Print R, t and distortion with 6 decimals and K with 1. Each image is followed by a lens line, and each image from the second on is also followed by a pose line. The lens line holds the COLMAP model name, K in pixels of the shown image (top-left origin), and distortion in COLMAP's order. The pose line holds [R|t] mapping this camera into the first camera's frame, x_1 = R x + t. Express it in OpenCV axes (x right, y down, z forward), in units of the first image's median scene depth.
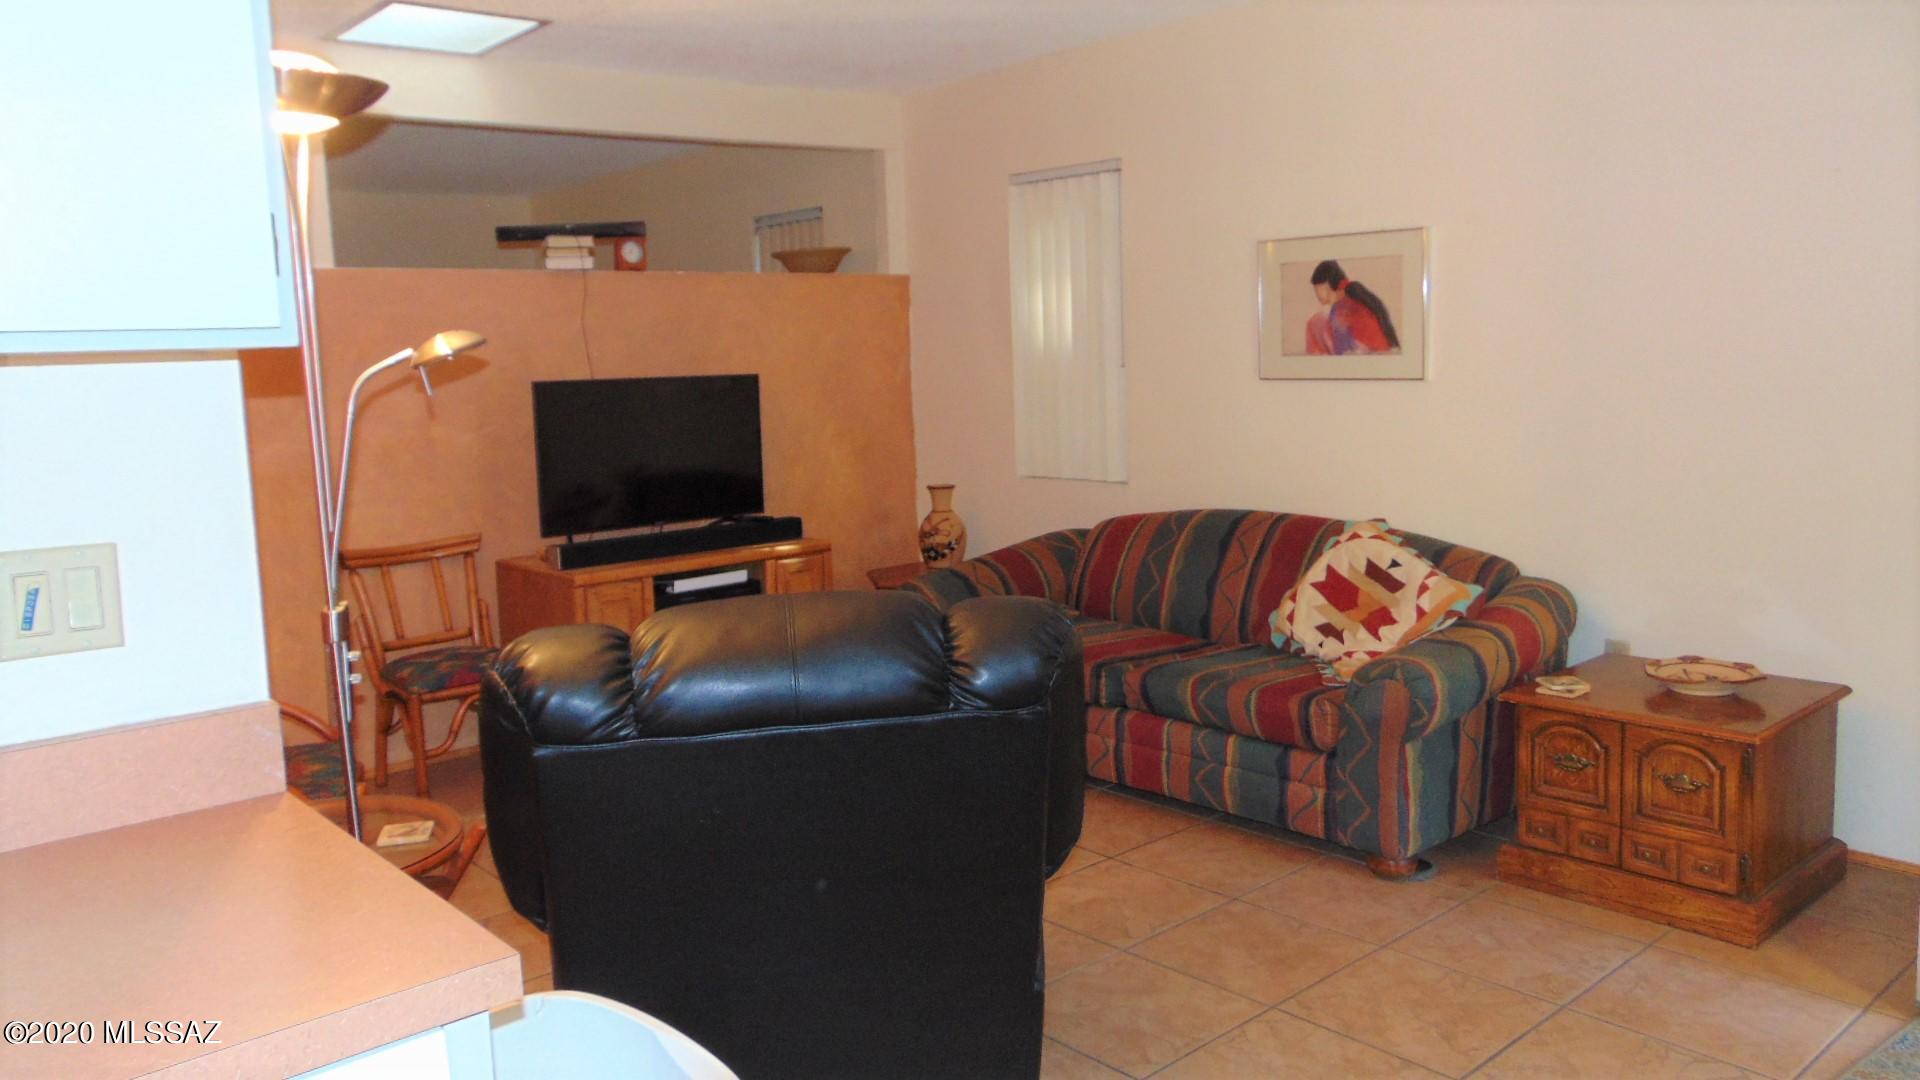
lens RADIAL K [[1438.6, 0, 961.3], [0, 1438.6, 513.6], [0, 0, 1]] dist [-0.058169, 0.115654]
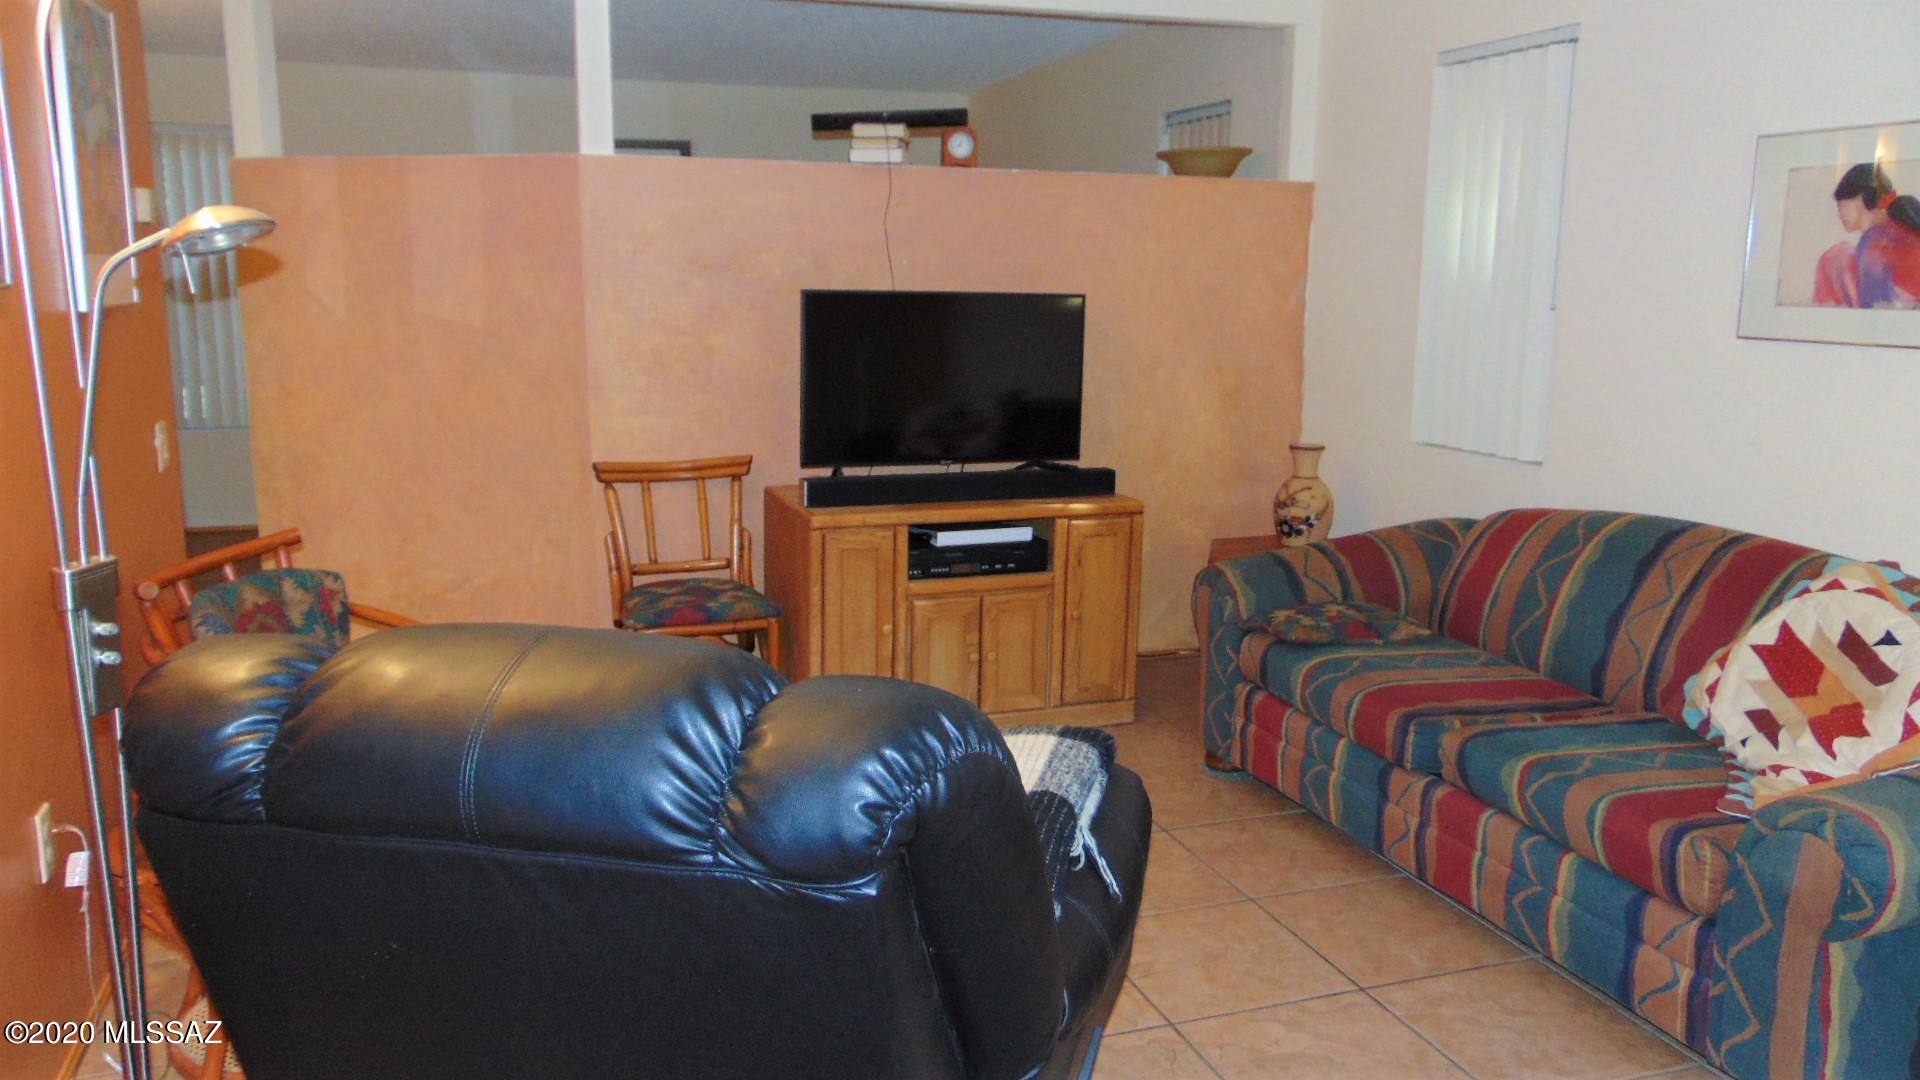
lens RADIAL K [[1438.6, 0, 961.3], [0, 1438.6, 513.6], [0, 0, 1]] dist [-0.058169, 0.115654]
pose [[0.922029, 0.106134, -0.372288, 0.135255], [-0.085234, 0.993741, 0.072205, -0.028103], [0.377622, -0.034844, 0.925304, 0.222910]]
